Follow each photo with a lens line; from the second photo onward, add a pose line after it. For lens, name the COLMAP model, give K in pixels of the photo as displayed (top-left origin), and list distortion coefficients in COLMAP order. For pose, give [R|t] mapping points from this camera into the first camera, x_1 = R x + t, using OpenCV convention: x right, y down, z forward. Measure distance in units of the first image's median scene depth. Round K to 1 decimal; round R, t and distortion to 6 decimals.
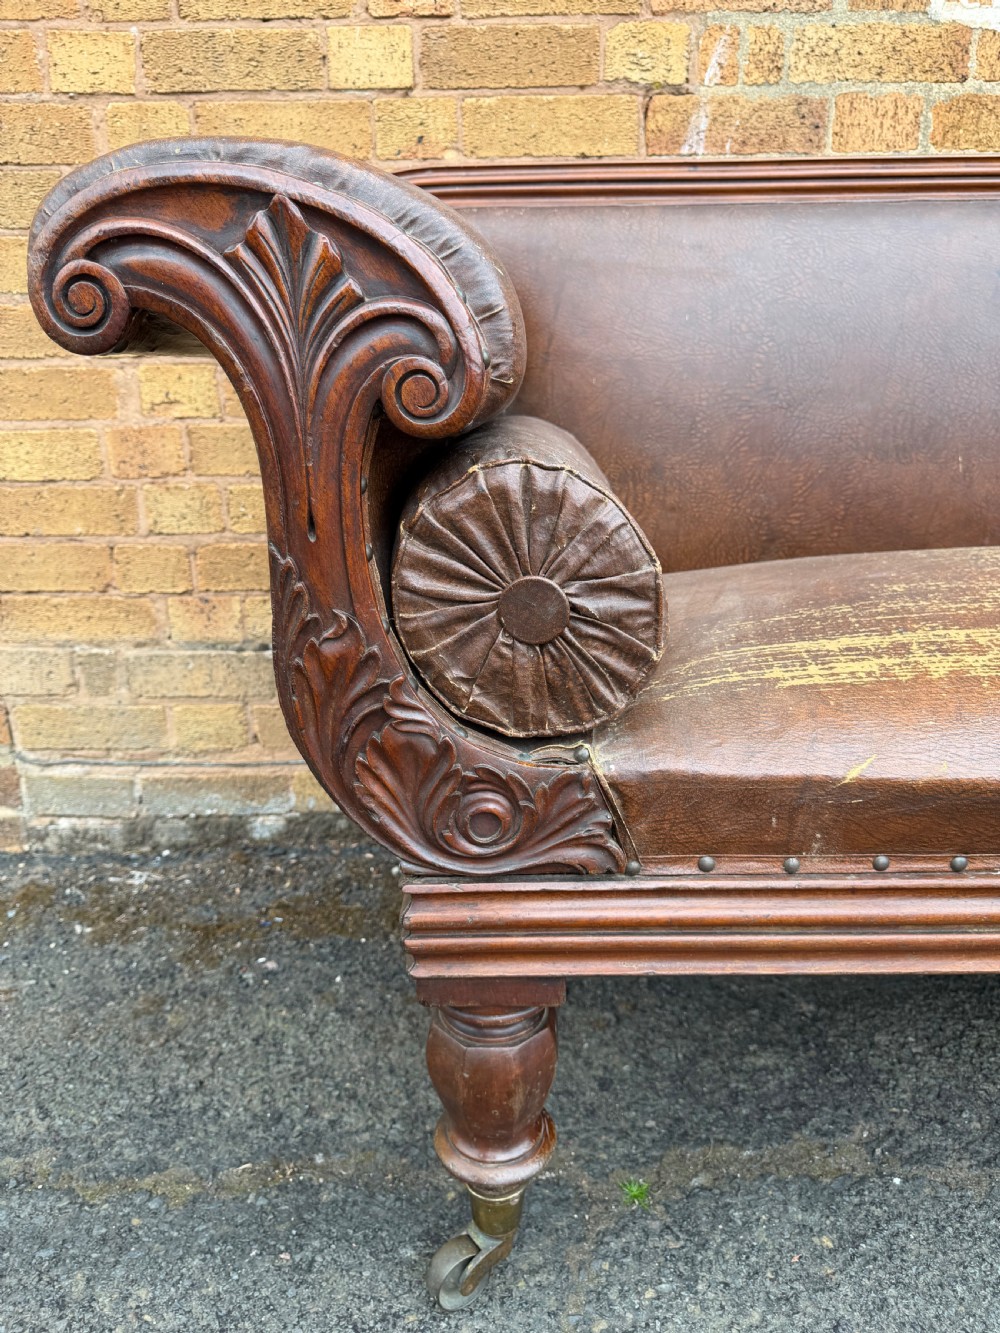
lens RADIAL K [[964.1, 0, 496.7], [0, 964.1, 670.6], [0, 0, 1]] dist [0.013912, -0.025137]
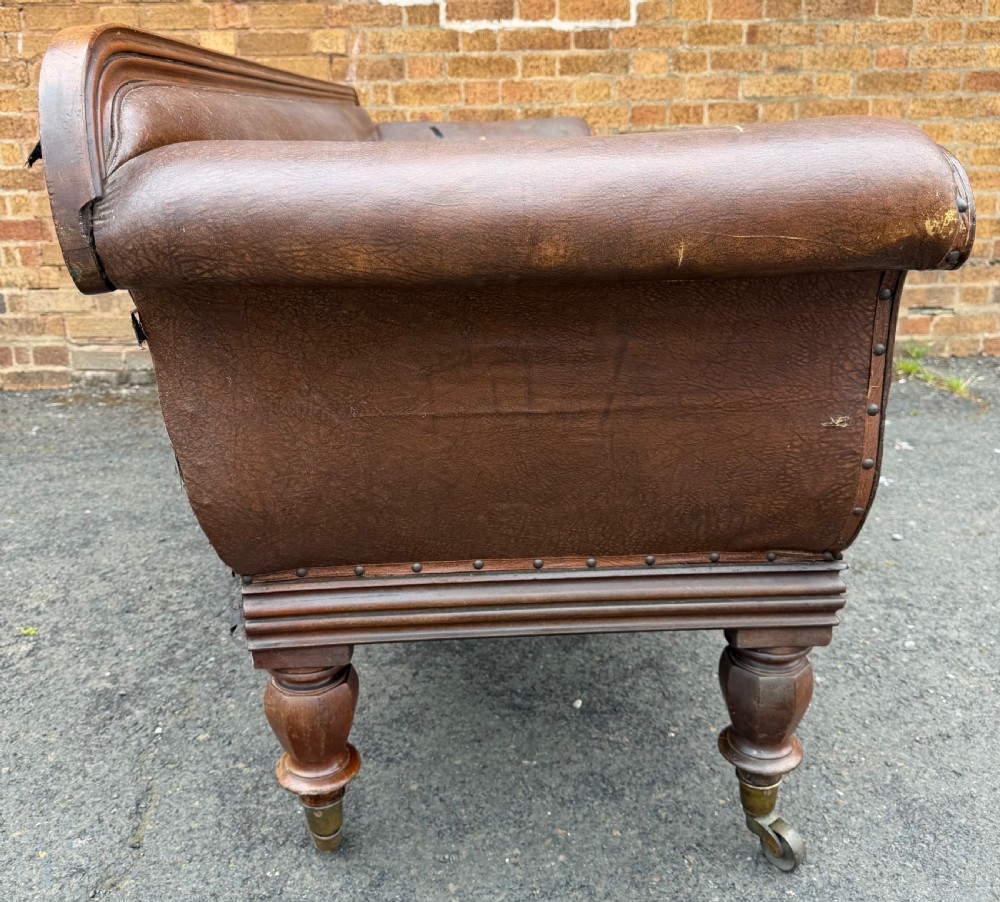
lens RADIAL K [[969.6, 0, 491.9], [0, 969.6, 414.9], [0, 0, 1]] dist [0.014217, -0.027139]
pose [[0.998960, -0.018271, 0.041772, 0.622177], [0.019092, 0.999631, -0.019341, 0.528619], [-0.041403, 0.020119, 0.998940, -2.076293]]
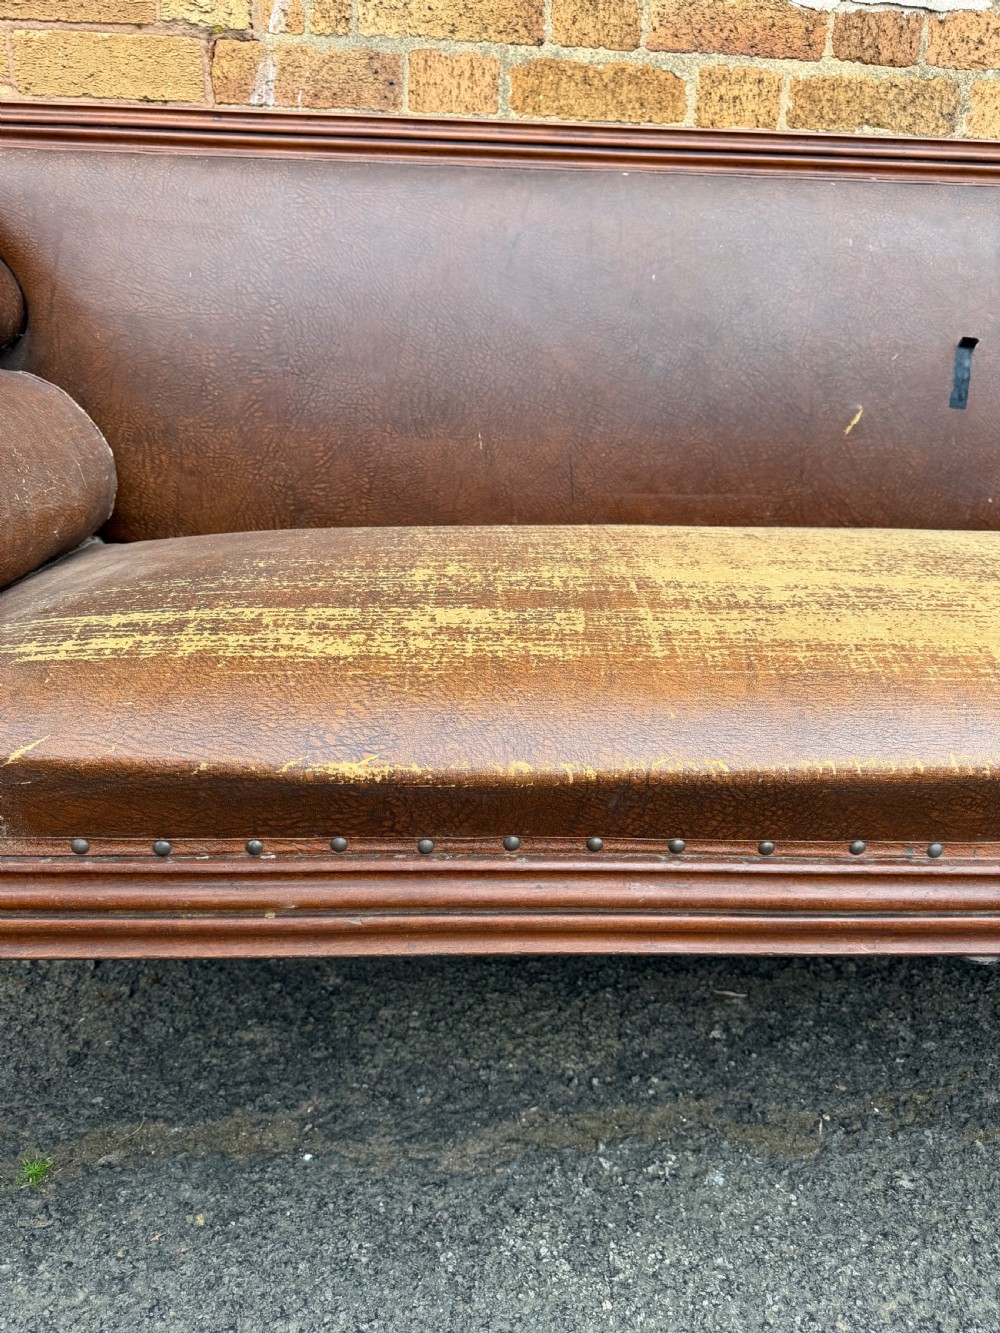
lens RADIAL K [[965.0, 0, 500.0], [0, 965.0, 666.5], [0, 0, 1]] dist [0.000875, -0.007306]
pose [[0.997440, 0.024009, 0.067355, 0.543531], [-0.026295, 0.999101, 0.033256, -0.018059], [-0.066496, -0.034942, 0.997175, 0.007847]]
